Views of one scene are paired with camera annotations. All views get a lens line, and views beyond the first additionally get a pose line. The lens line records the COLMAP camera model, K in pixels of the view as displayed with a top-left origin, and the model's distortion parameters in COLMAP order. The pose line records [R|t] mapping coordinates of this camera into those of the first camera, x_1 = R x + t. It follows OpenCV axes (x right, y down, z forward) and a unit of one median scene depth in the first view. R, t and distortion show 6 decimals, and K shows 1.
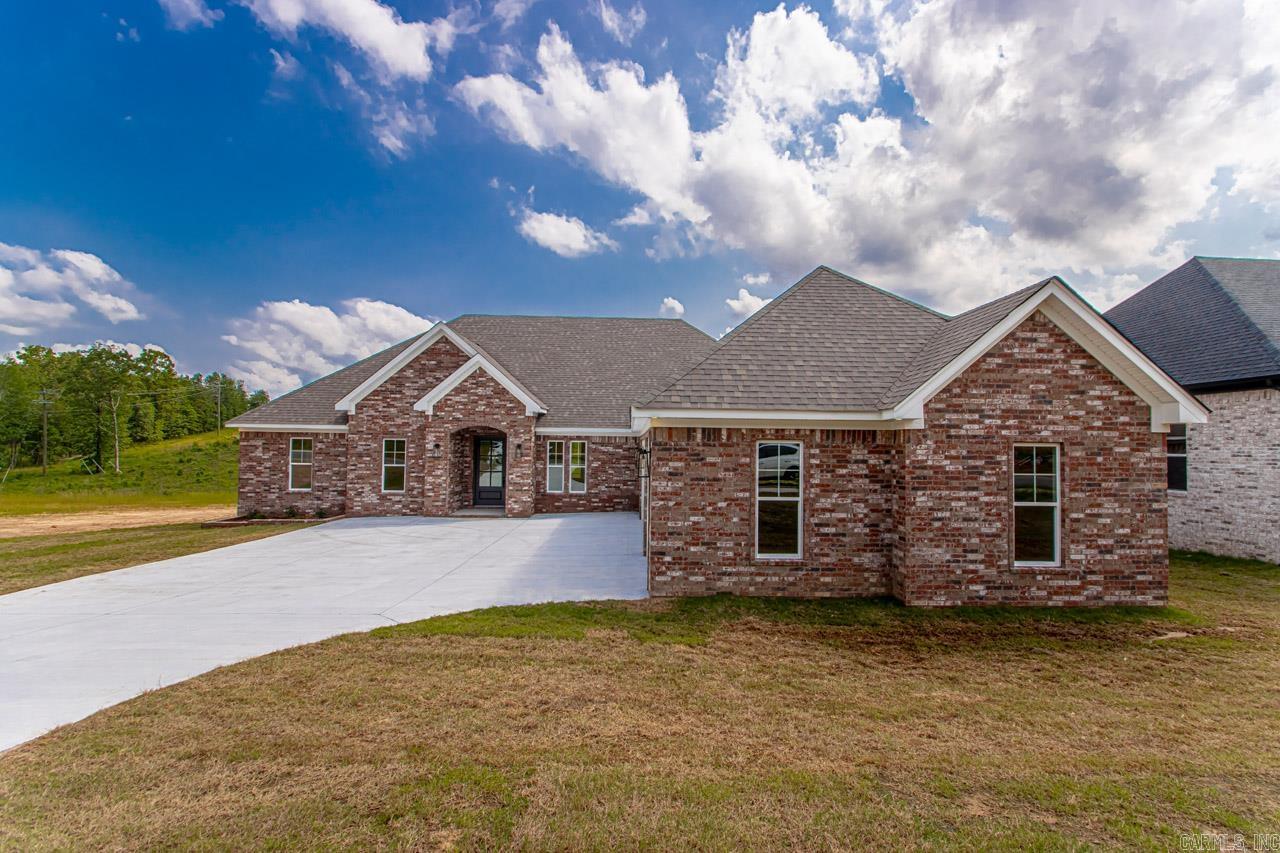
lens RADIAL K [[580.9, 0, 641.9], [0, 580.9, 427.9], [0, 0, 1]] dist [0.002808, -0.002833]
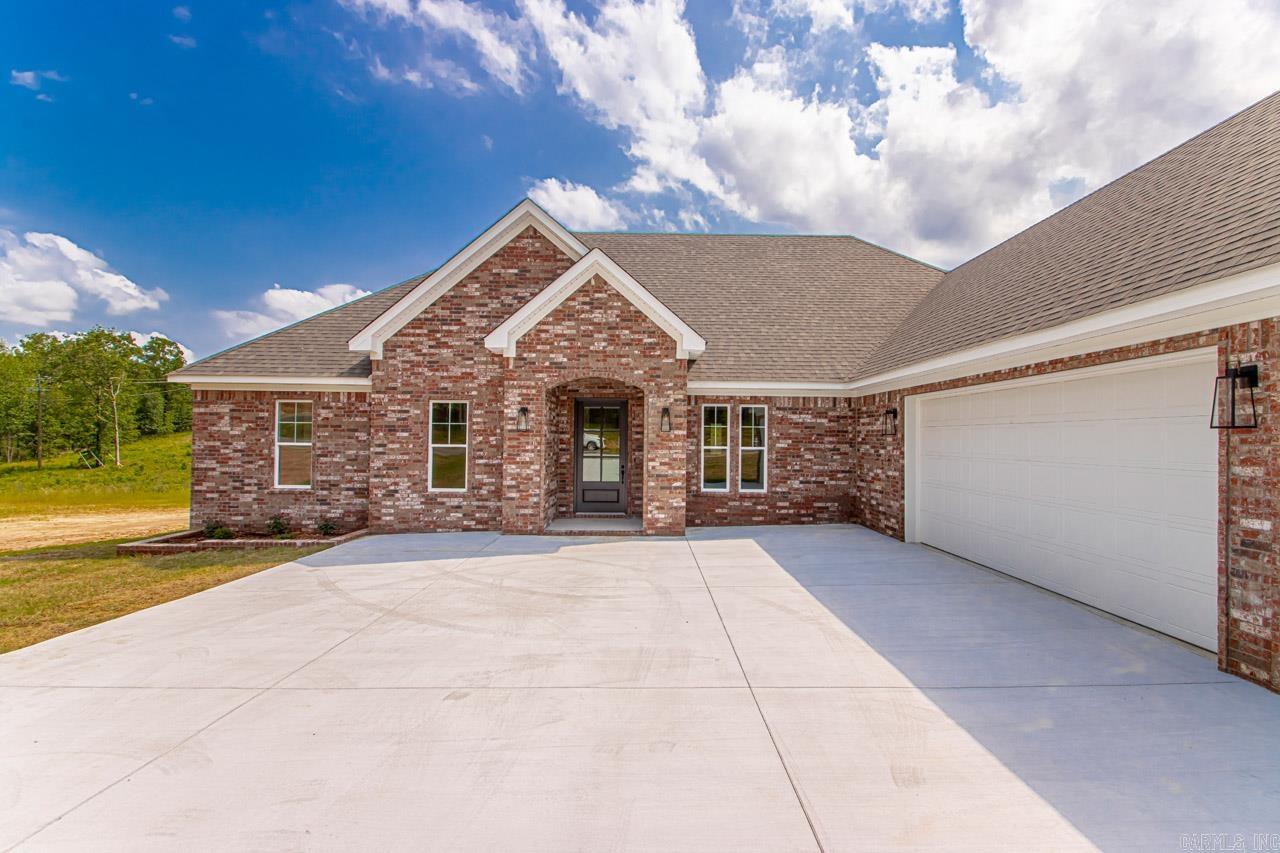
lens RADIAL K [[580.9, 0, 640.2], [0, 580.9, 429.6], [0, 0, 1]] dist [0.002808, -0.002833]
pose [[0.999665, -0.002805, -0.025743, -0.215175], [0.003105, 0.999927, 0.011634, 0.041391], [0.025709, -0.011710, 0.999601, 0.412620]]
